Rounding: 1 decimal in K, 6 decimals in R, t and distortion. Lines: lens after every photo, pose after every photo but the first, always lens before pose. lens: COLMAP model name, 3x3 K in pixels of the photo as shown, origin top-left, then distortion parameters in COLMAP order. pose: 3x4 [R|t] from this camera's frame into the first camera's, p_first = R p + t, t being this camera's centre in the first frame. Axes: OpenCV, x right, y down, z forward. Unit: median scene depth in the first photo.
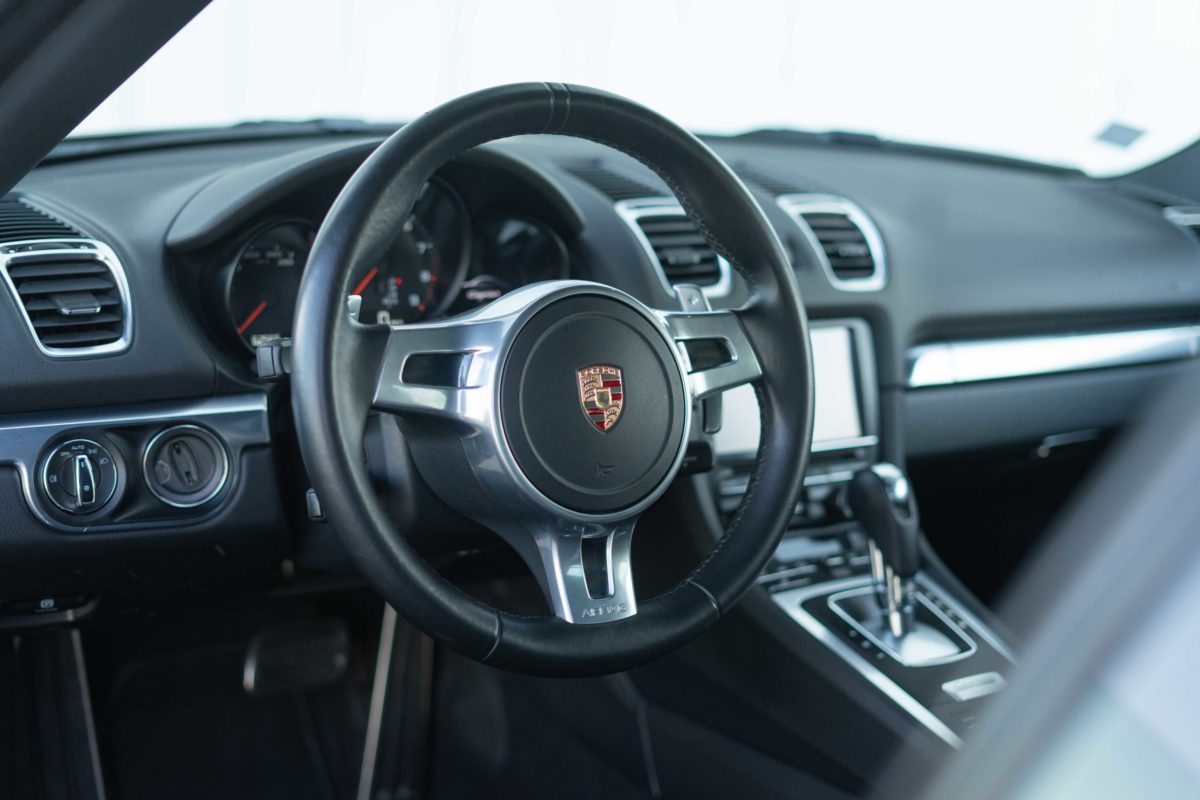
lens RADIAL K [[1712.4, 0, 600.0], [0, 1712.4, 400.0], [0, 0, 1]] dist [-0.004123, -0.017545]
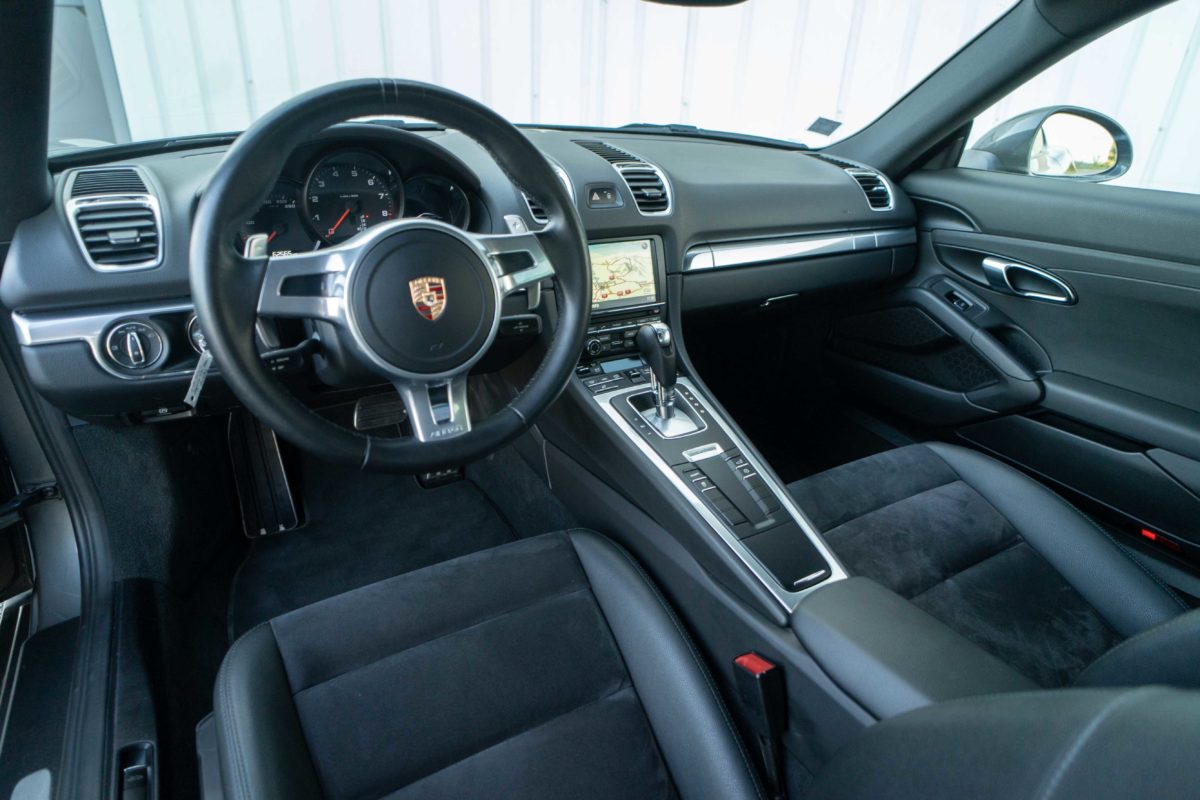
lens RADIAL K [[671.0, 0, 592.3], [0, 671.0, 399.1], [0, 0, 1]] dist [-0.002744, -0.001366]
pose [[0.998391, 0.002822, -0.056626, 0.160785], [0.009154, 0.977633, 0.210119, -0.033971], [0.055952, -0.210299, 0.976035, 0.370329]]
